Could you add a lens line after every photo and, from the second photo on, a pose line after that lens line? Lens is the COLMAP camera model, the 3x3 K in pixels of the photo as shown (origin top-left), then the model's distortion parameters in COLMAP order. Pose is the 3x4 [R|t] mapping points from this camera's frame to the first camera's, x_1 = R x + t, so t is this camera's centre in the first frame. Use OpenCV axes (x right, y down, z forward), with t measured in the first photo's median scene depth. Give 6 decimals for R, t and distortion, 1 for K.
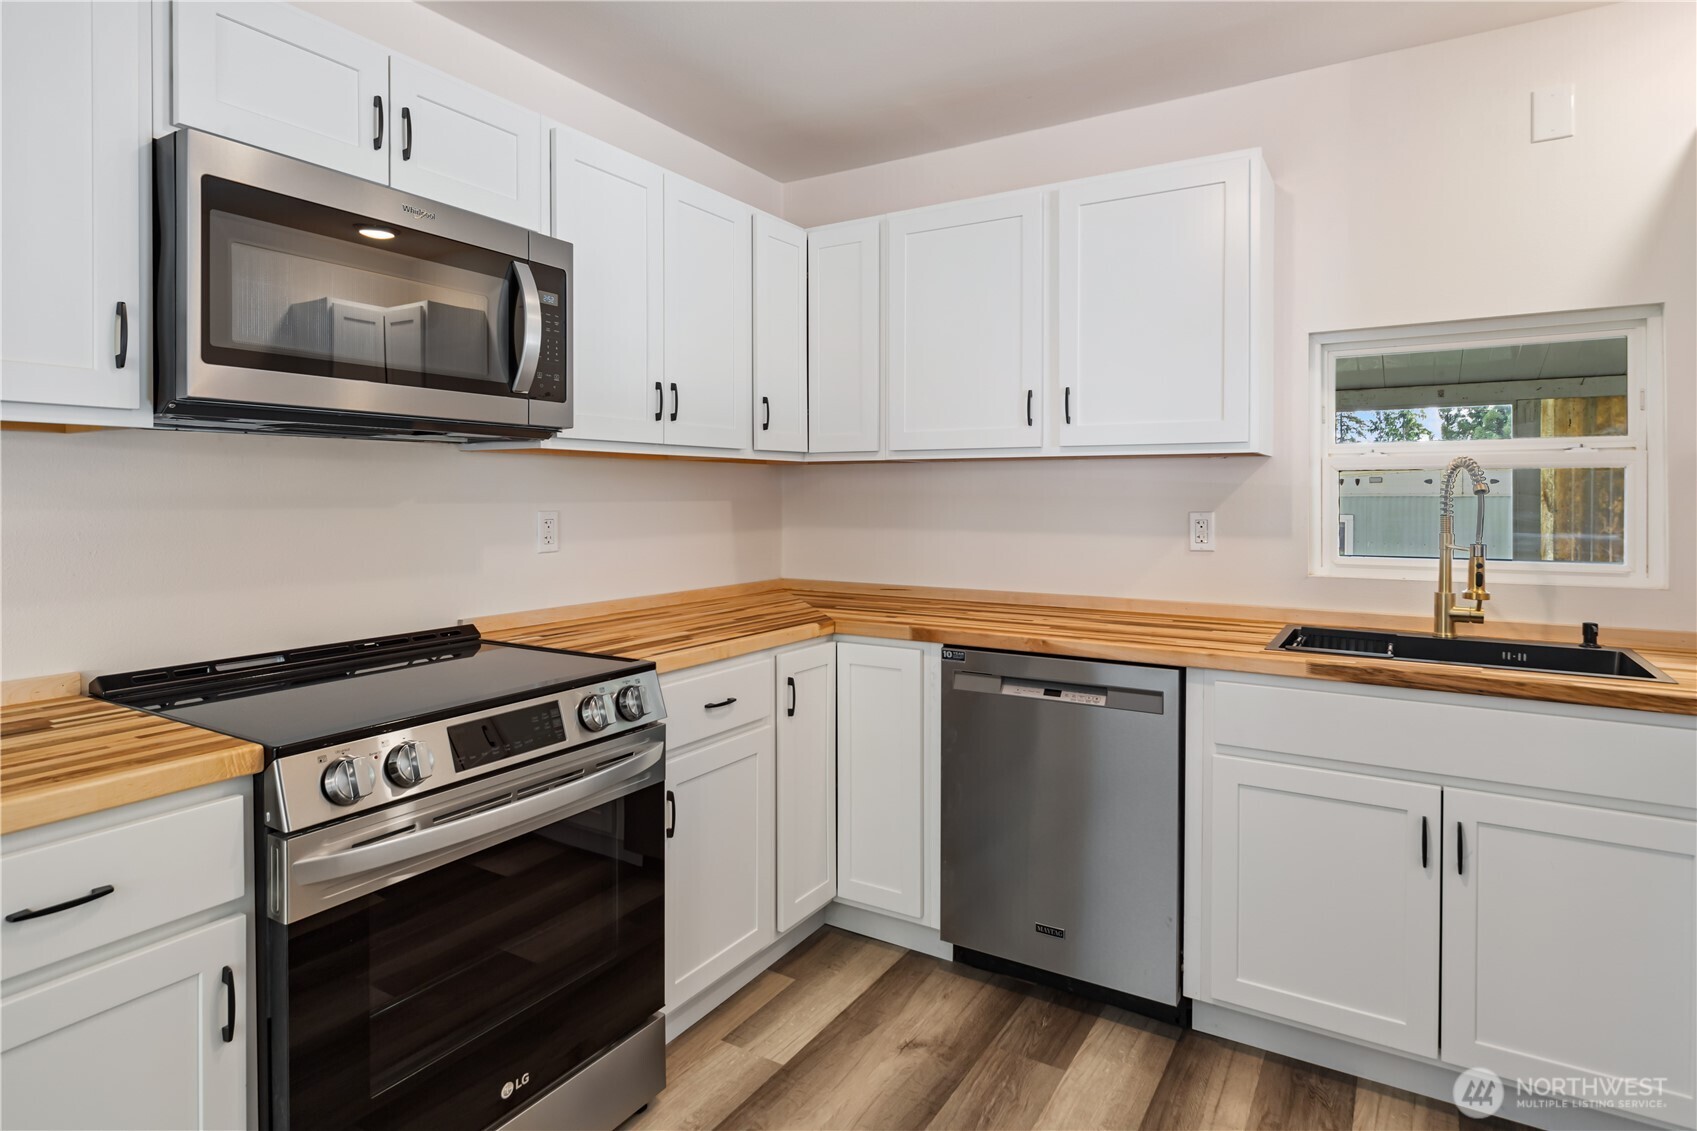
lens RADIAL K [[913.3, 0, 850.0], [0, 913.3, 583.0], [0, 0, 1]] dist [-0.000817, -0.000036]
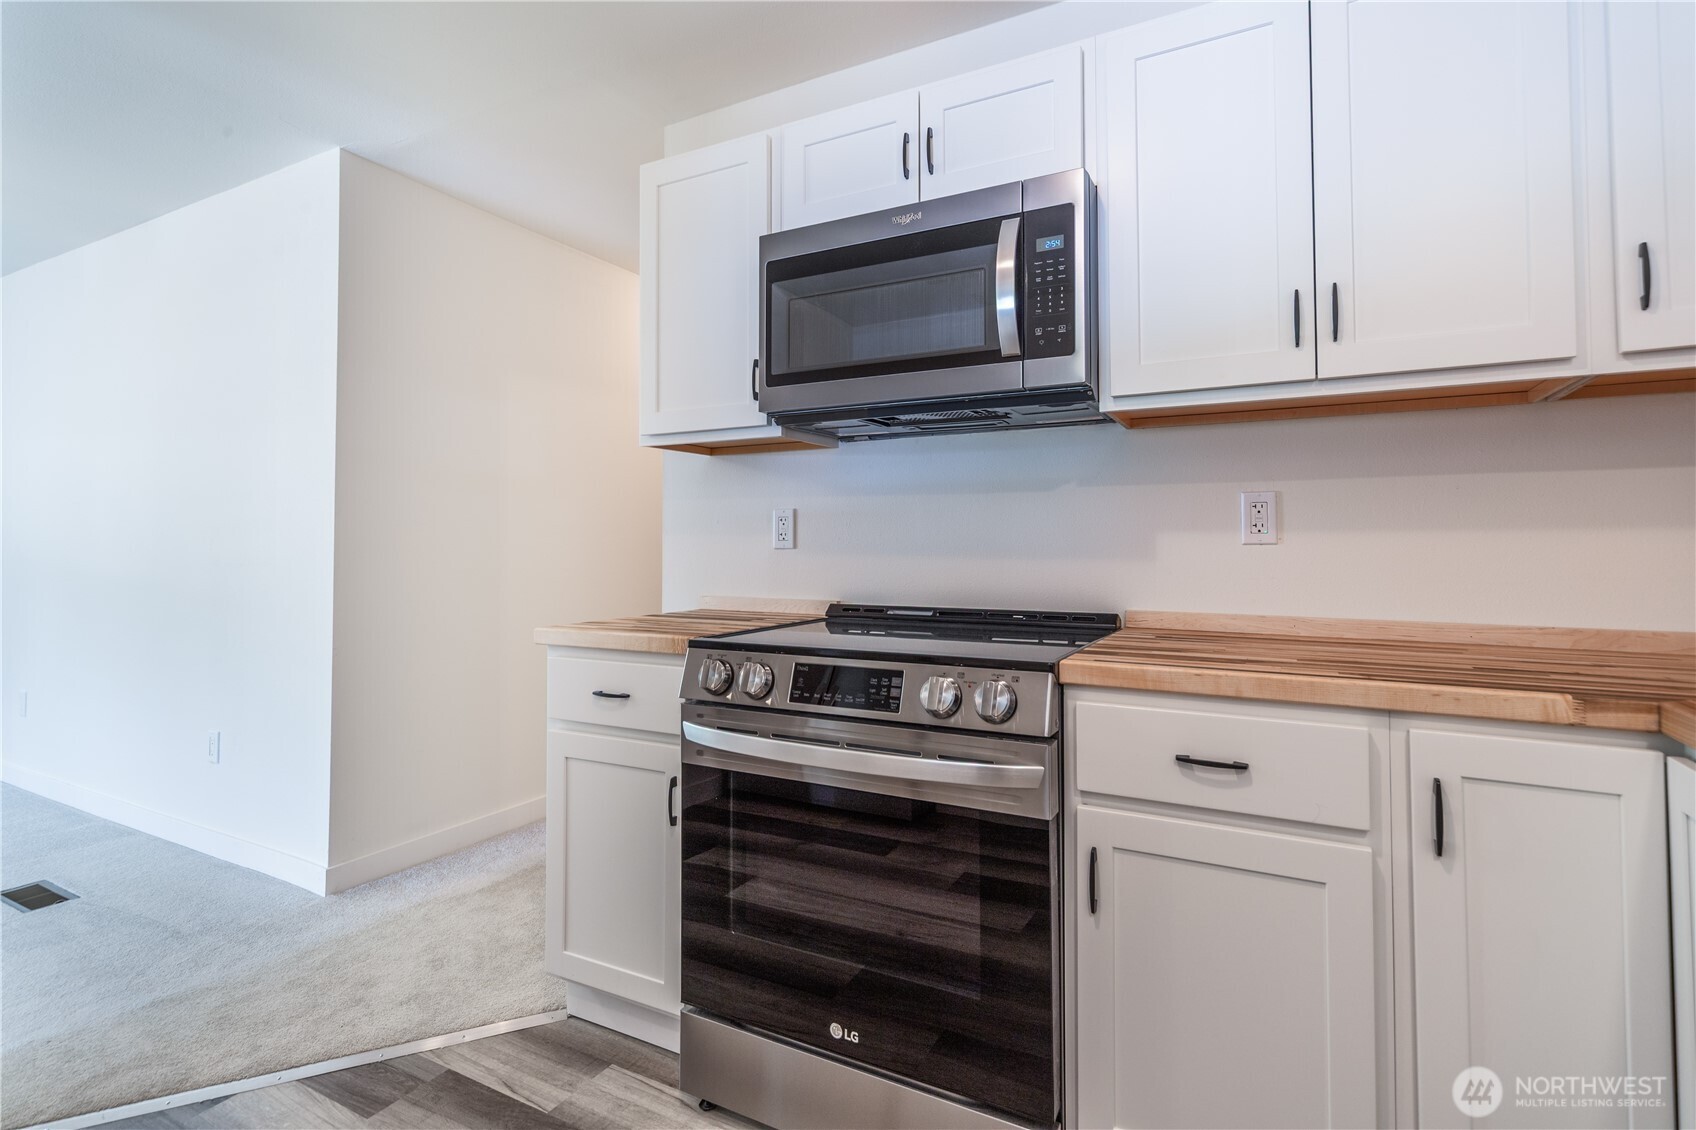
lens RADIAL K [[898.7, 0, 848.0], [0, 898.7, 565.0], [0, 0, 1]] dist [-0.000267, 0.000117]
pose [[0.031555, 0.022390, -0.999251, 0.547514], [-0.098499, 0.994952, 0.019183, 0.005274], [0.994637, 0.097819, 0.033601, 0.796696]]
